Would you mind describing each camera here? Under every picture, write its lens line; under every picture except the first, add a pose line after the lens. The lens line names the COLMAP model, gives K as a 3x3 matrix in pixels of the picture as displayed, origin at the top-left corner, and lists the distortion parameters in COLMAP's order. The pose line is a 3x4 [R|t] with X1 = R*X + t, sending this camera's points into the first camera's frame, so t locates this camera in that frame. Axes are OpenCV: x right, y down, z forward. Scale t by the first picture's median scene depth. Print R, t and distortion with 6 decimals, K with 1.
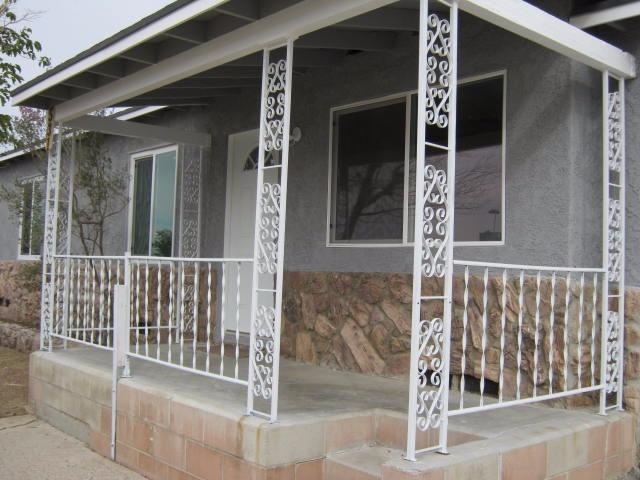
lens RADIAL K [[716.6, 0, 324.3], [0, 716.6, 240.5], [0, 0, 1]] dist [-0.098914, 0.051352]
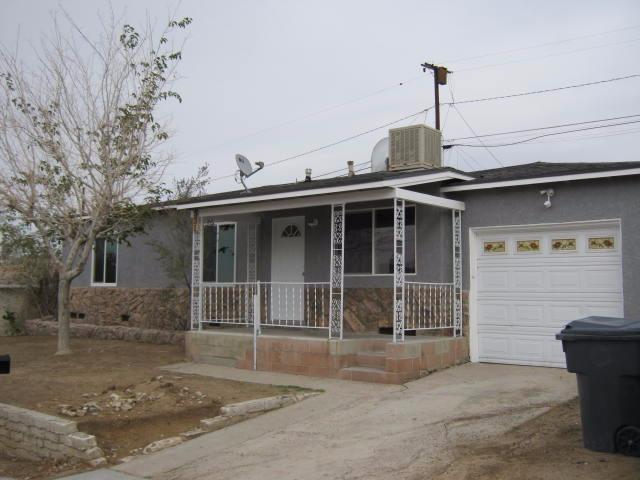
lens RADIAL K [[716.6, 0, 324.3], [0, 716.6, 240.5], [0, 0, 1]] dist [-0.098914, 0.051352]
pose [[0.988193, -0.011661, 0.152768, -0.510766], [0.016123, 0.999478, -0.028007, -0.055919], [-0.152361, 0.030140, 0.987865, -1.633146]]
